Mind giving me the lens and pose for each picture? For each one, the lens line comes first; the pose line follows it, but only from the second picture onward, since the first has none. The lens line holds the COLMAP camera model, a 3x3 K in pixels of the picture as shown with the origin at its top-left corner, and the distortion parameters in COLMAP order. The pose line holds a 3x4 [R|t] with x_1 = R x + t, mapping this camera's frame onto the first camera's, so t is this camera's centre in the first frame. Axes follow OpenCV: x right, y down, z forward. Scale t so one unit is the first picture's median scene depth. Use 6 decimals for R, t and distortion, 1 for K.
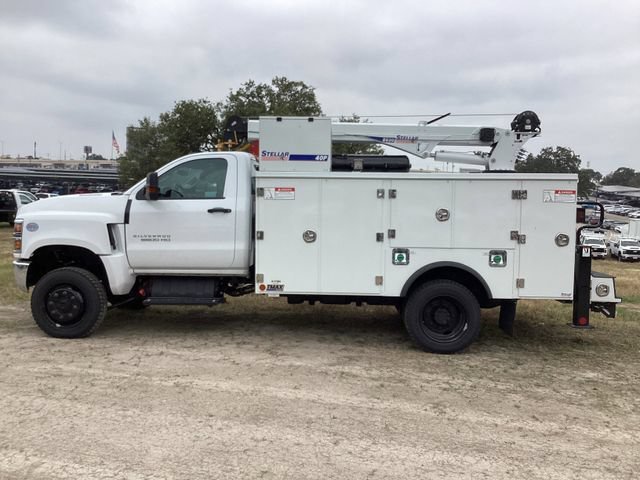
lens RADIAL K [[586.0, 0, 320.0], [0, 586.0, 240.0], [0, 0, 1]] dist [0.095593, -0.205453]
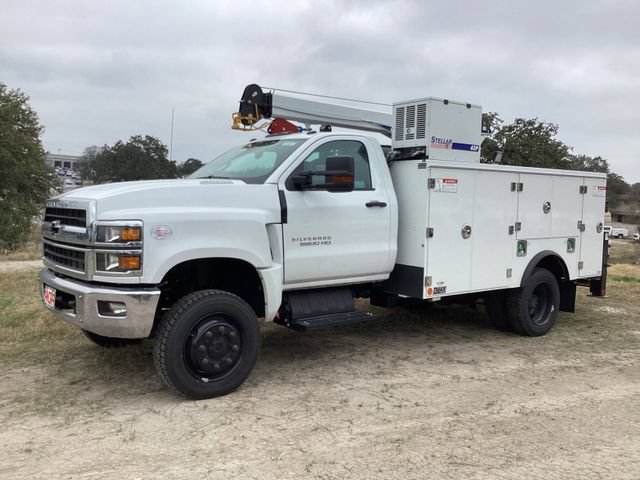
lens RADIAL K [[586.0, 0, 320.0], [0, 586.0, 240.0], [0, 0, 1]] dist [0.095593, -0.205453]
pose [[0.762106, -0.044097, 0.645949, -0.799971], [0.029613, 0.999008, 0.033261, -0.031173], [-0.646775, -0.006220, 0.762655, 0.435788]]
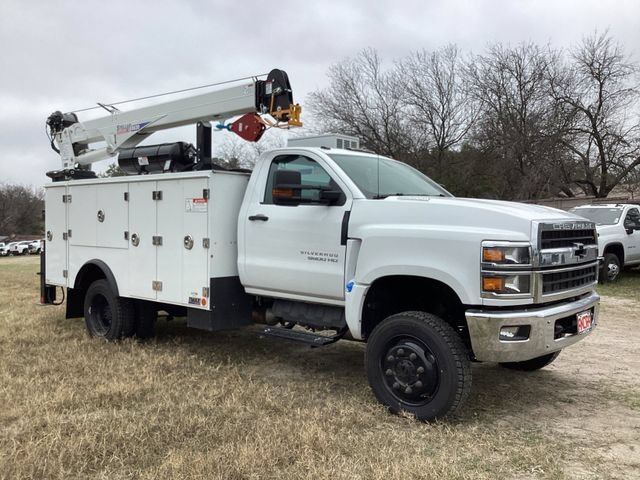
lens RADIAL K [[586.0, 0, 320.0], [0, 586.0, 240.0], [0, 0, 1]] dist [0.095593, -0.205453]
pose [[-0.784162, -0.042799, 0.619078, -0.770366], [0.015928, 0.995902, 0.089026, -0.112347], [-0.620351, 0.079671, -0.780267, 1.964717]]
